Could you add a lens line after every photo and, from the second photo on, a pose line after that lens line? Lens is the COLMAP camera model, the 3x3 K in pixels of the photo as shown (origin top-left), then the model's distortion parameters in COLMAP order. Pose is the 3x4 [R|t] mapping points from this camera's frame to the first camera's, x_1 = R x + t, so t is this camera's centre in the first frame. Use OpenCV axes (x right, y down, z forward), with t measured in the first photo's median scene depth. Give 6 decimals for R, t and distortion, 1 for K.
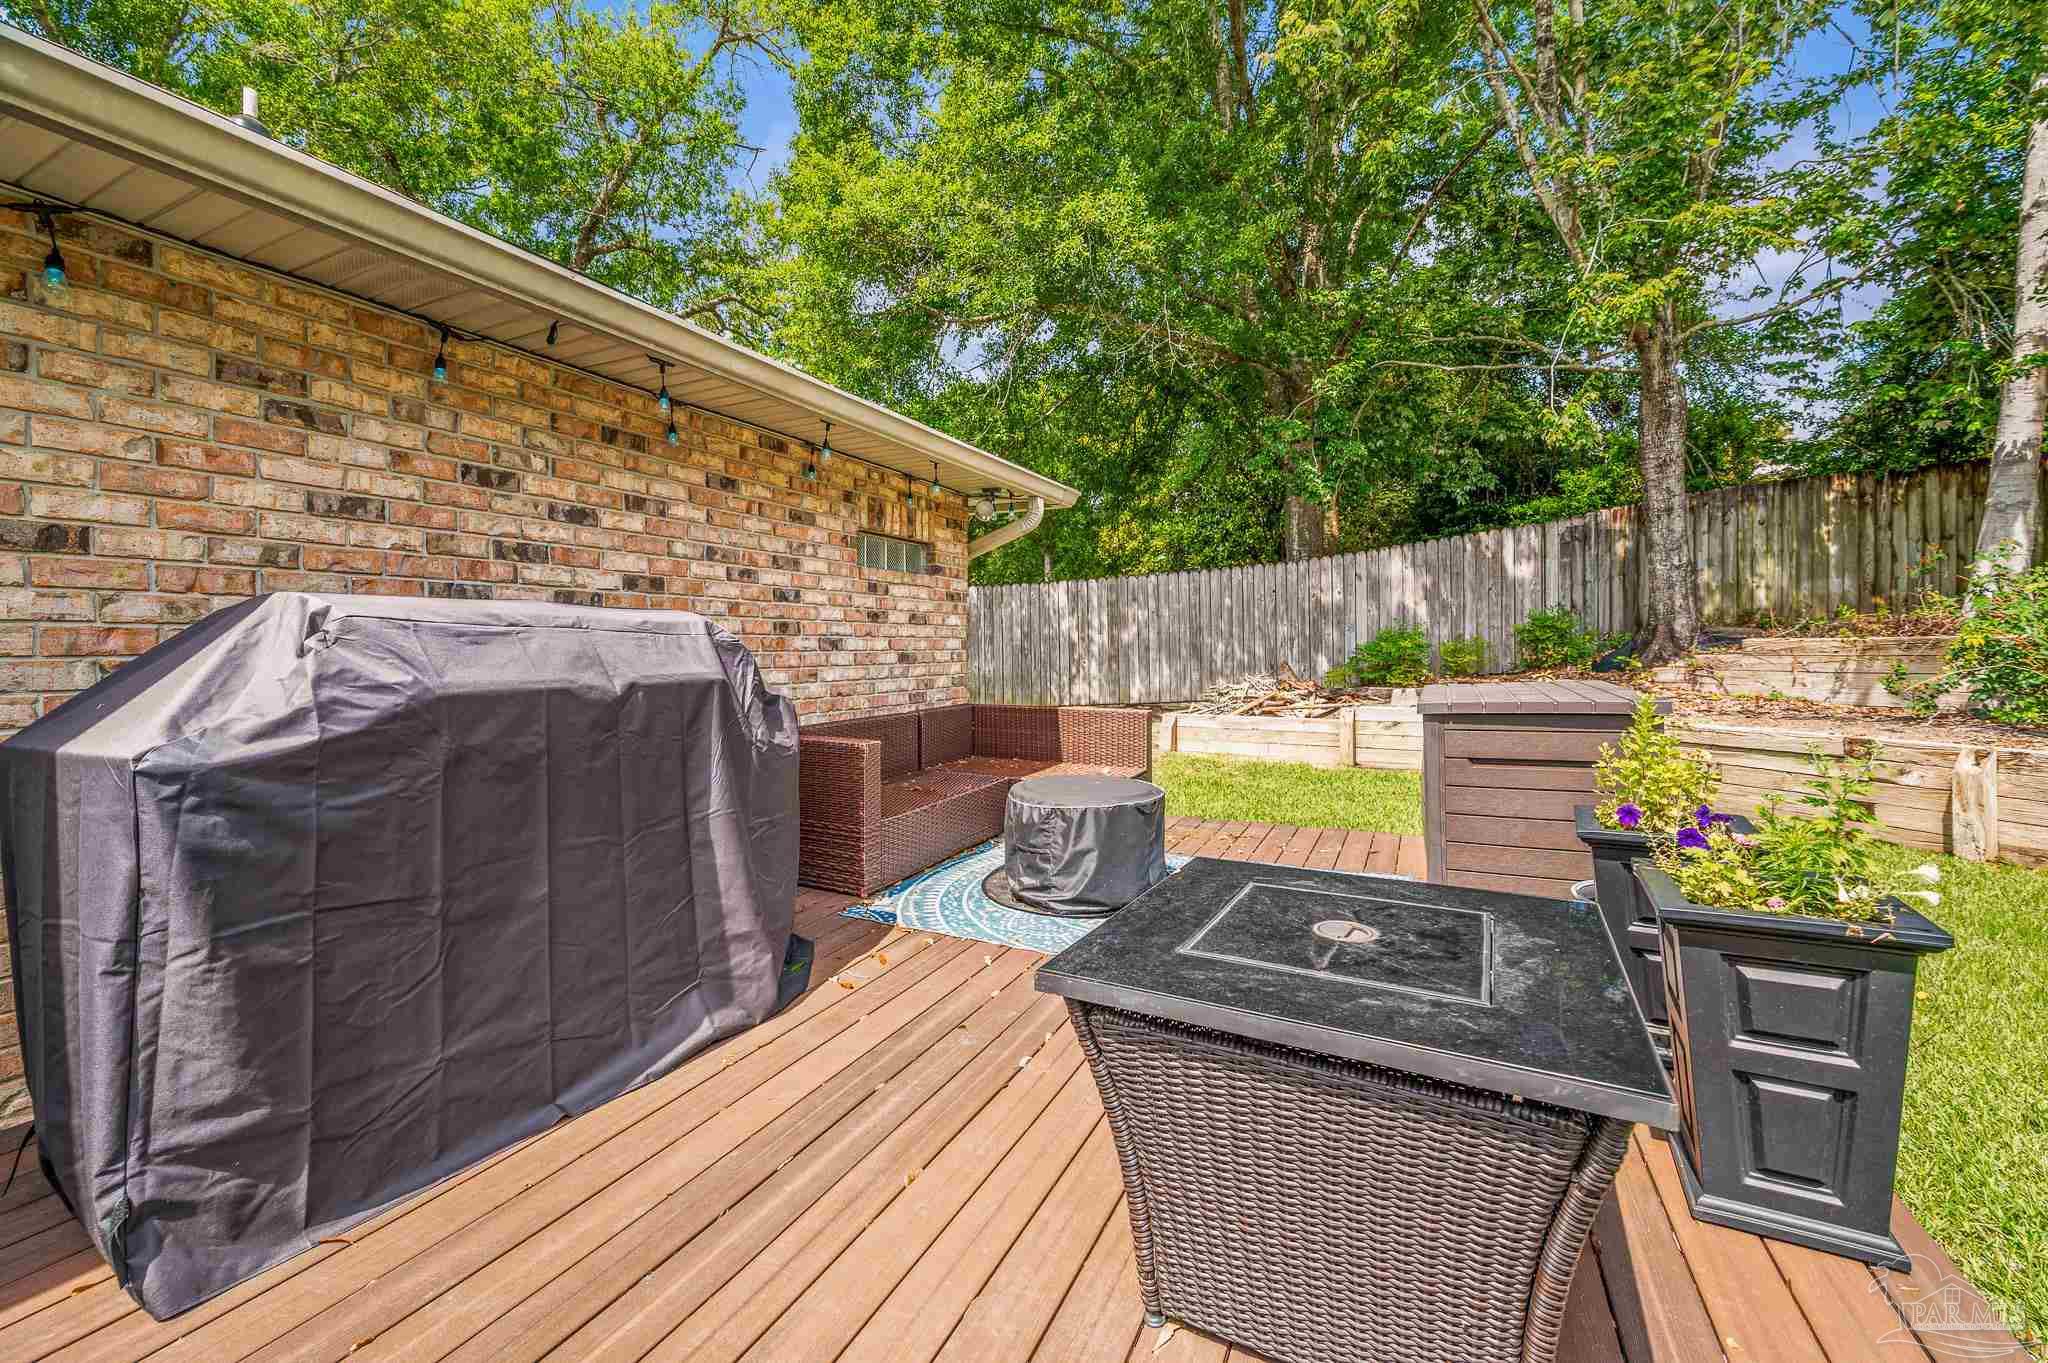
lens RADIAL K [[827.3, 0, 1043.7], [0, 827.3, 647.7], [0, 0, 1]] dist [0.002082, -0.001411]
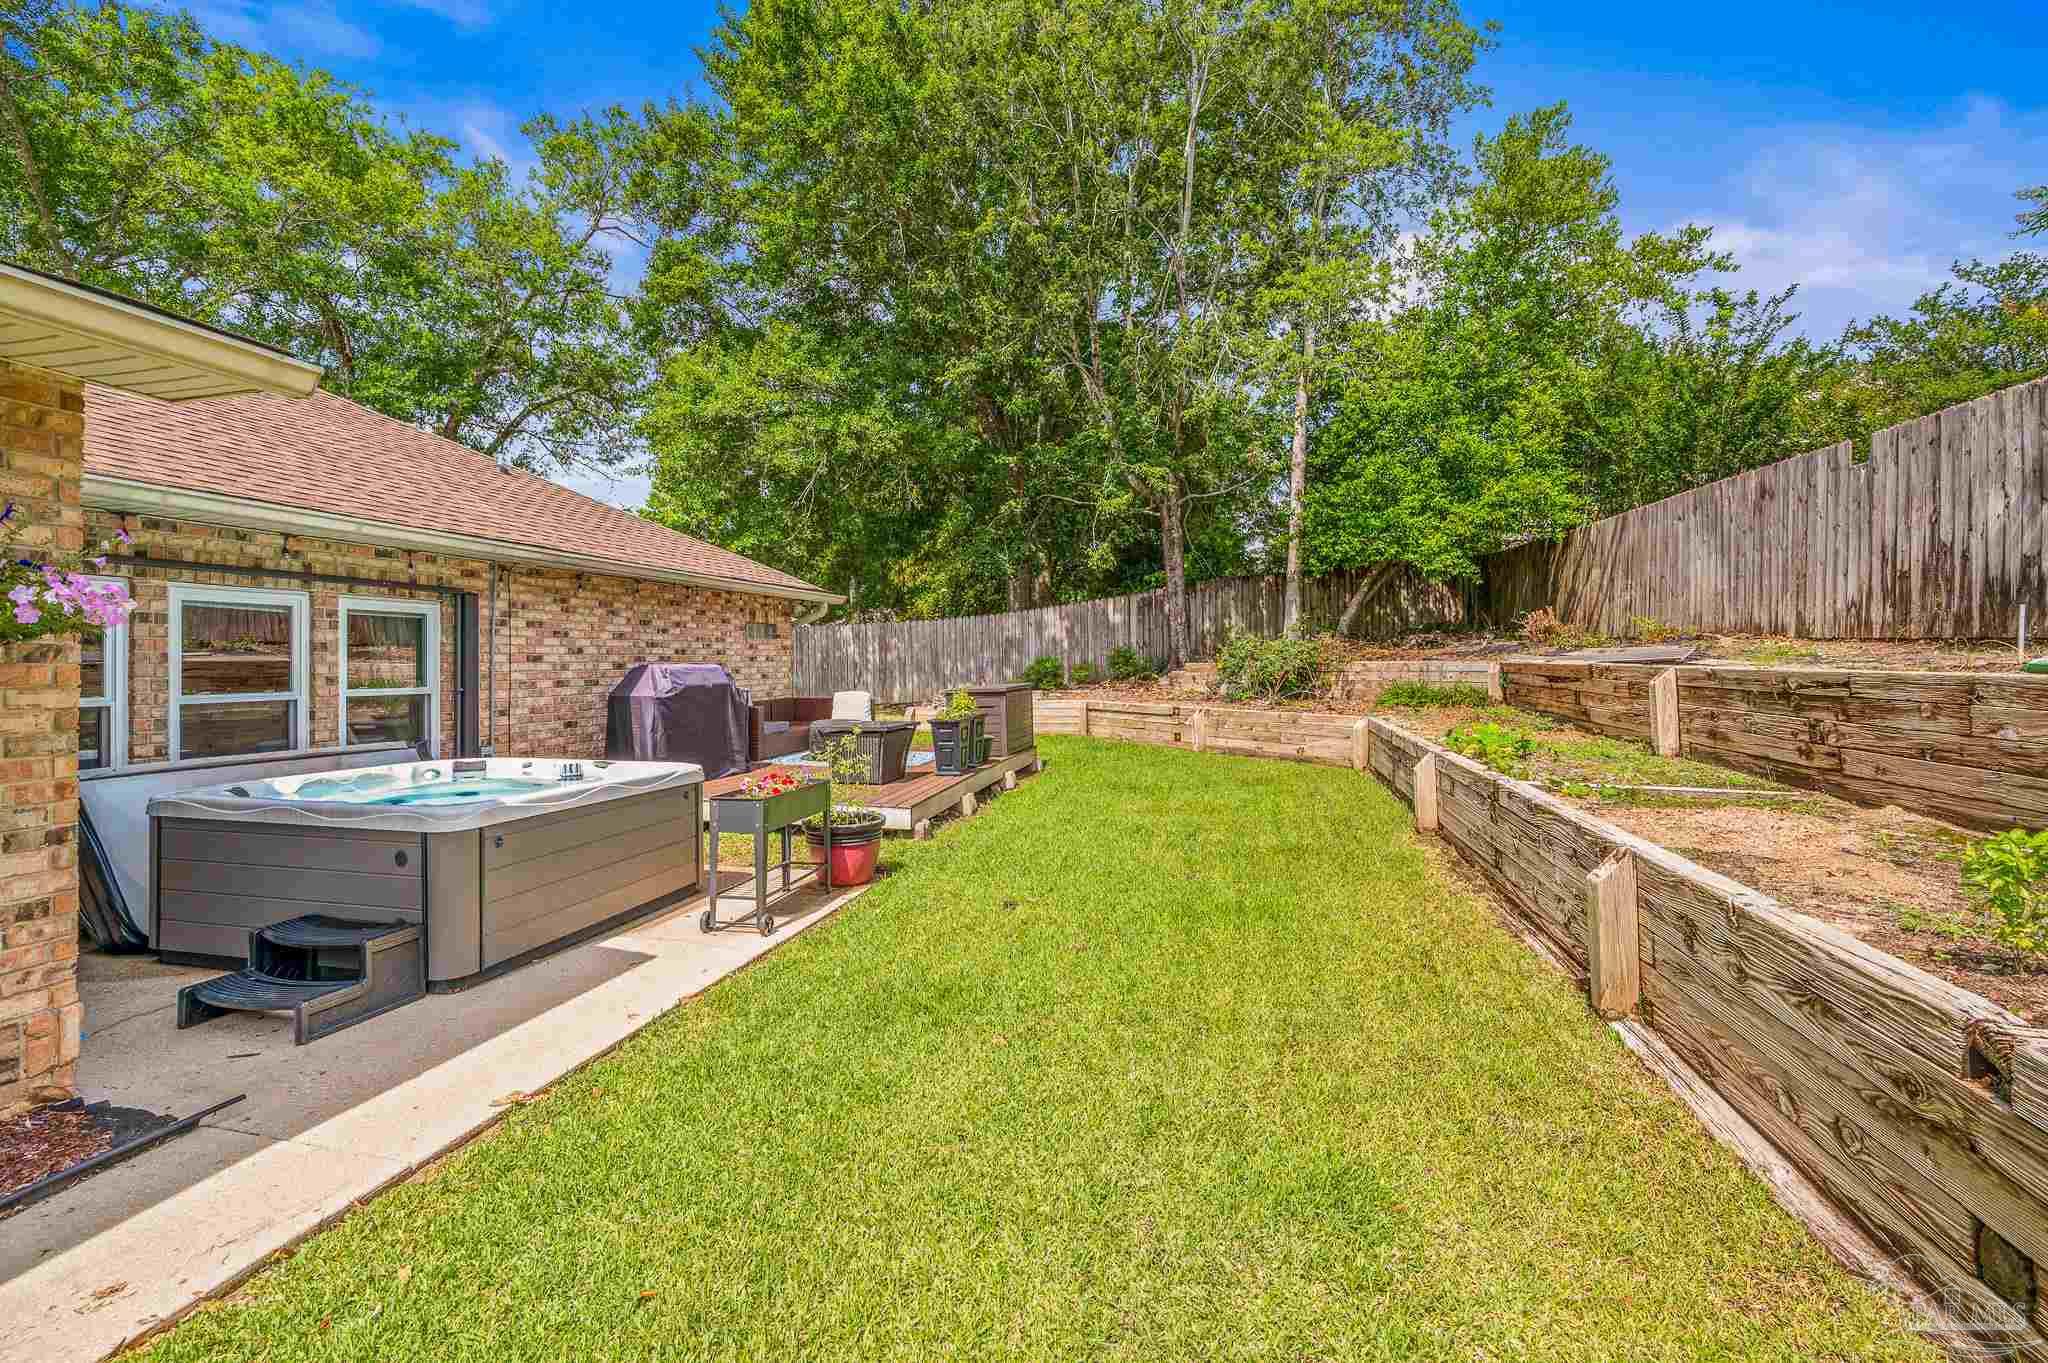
lens RADIAL K [[852.0, 0, 1037.0], [0, 852.0, 653.9], [0, 0, 1]] dist [-0.005387, 0.000532]
pose [[0.976928, -0.000501, 0.213570, 0.064862], [0.001614, 0.999986, -0.005039, -0.034487], [-0.213564, 0.005267, 0.976915, -1.405145]]
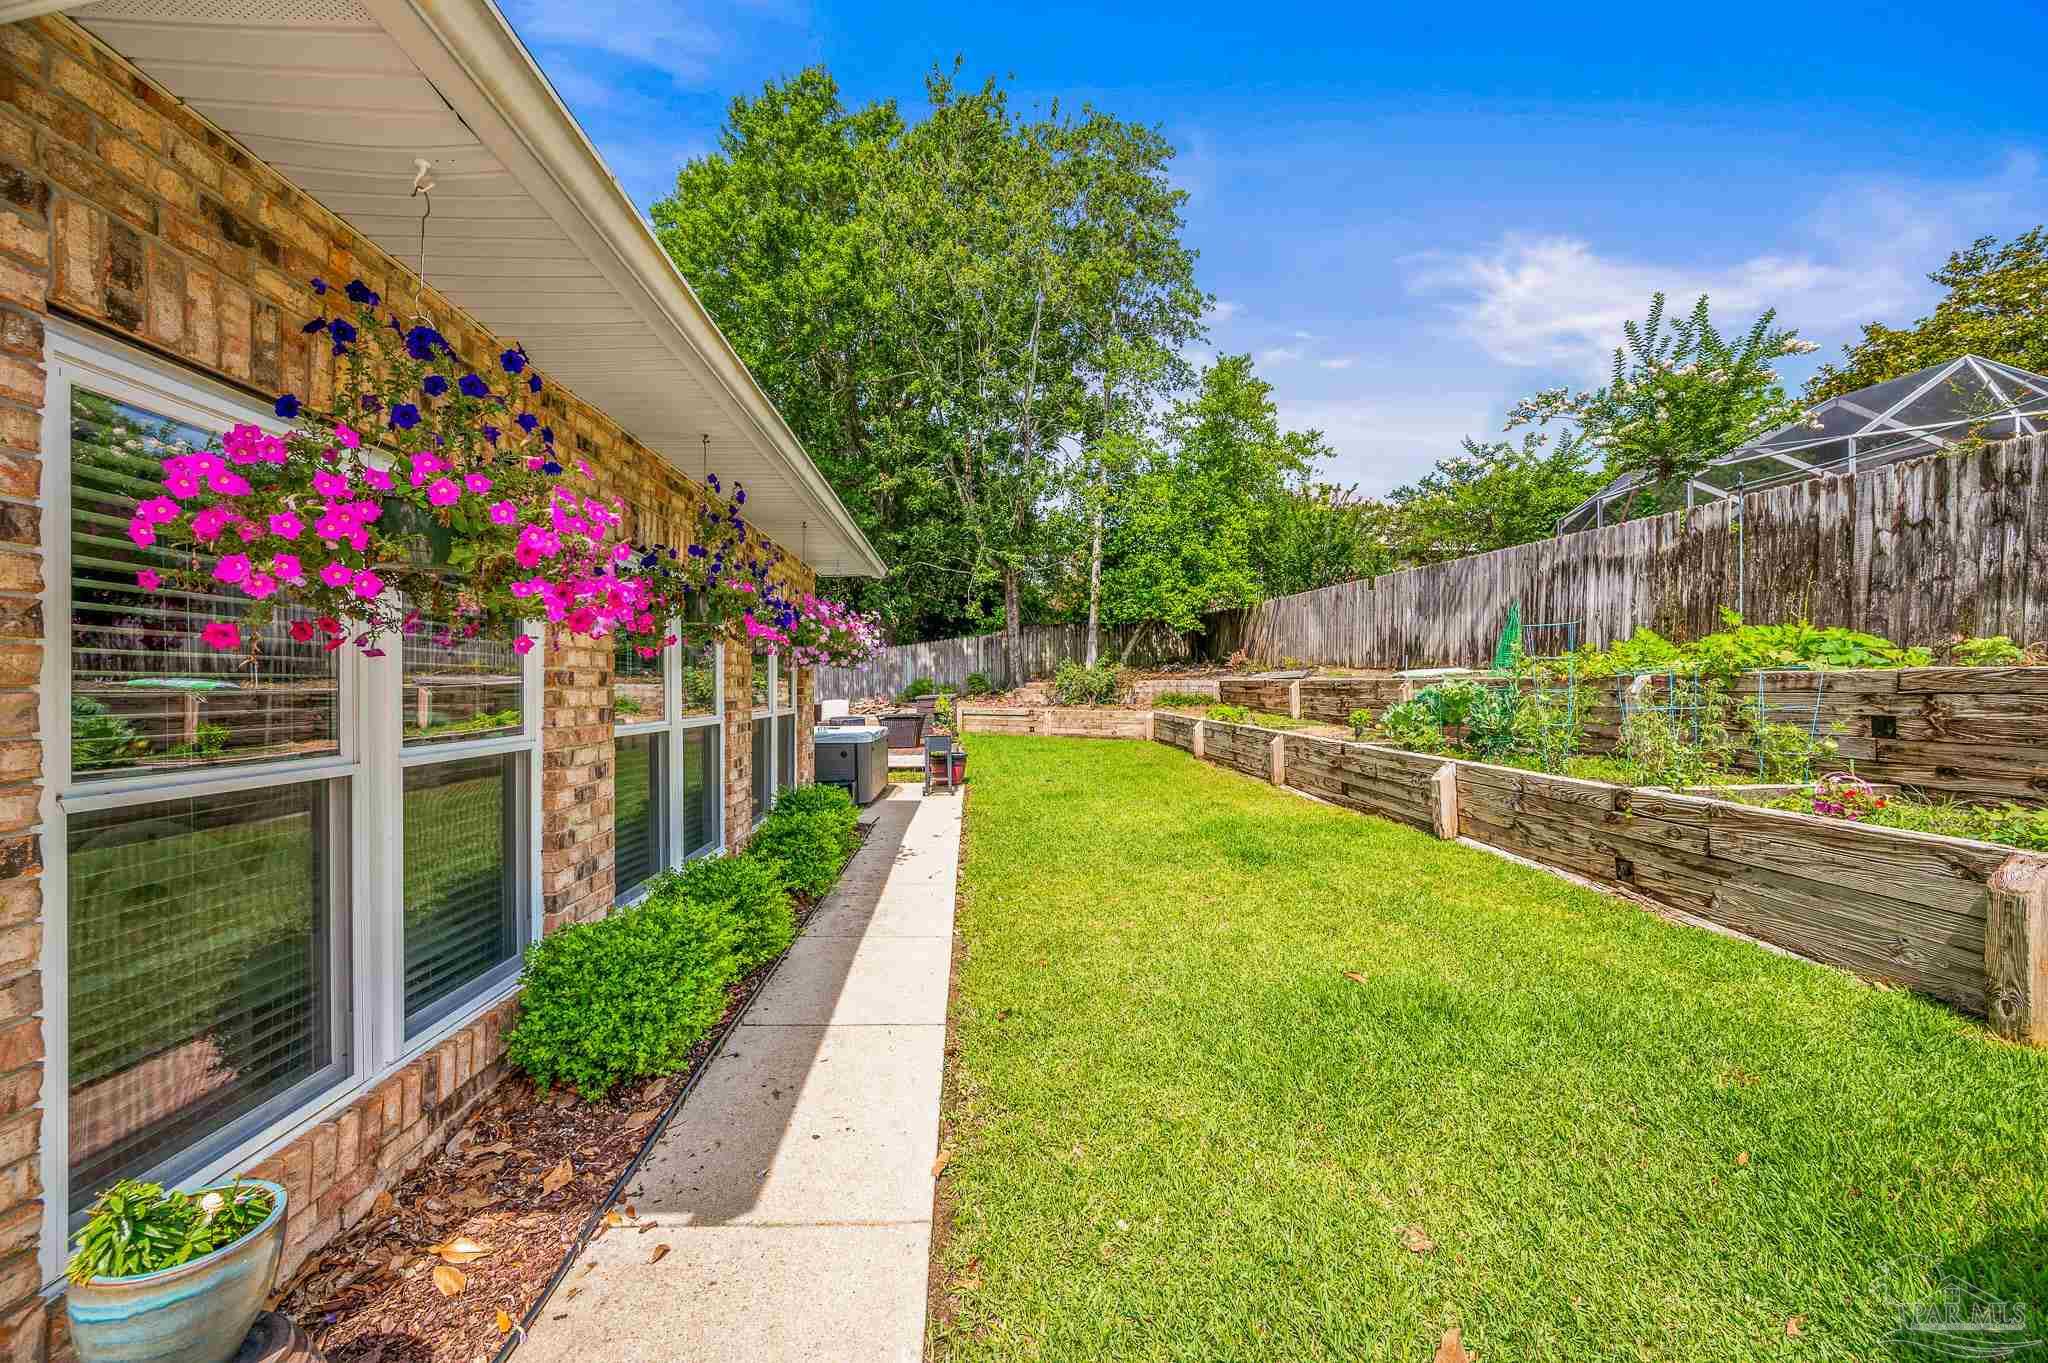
lens RADIAL K [[827.3, 0, 1023.7], [0, 827.3, 686.1], [0, 0, 1]] dist [0.002082, -0.001411]
pose [[0.865987, -0.001503, 0.500064, -1.014540], [0.001452, 0.999999, 0.000491, 0.000739], [-0.500065, 0.000301, 0.865988, -2.397017]]
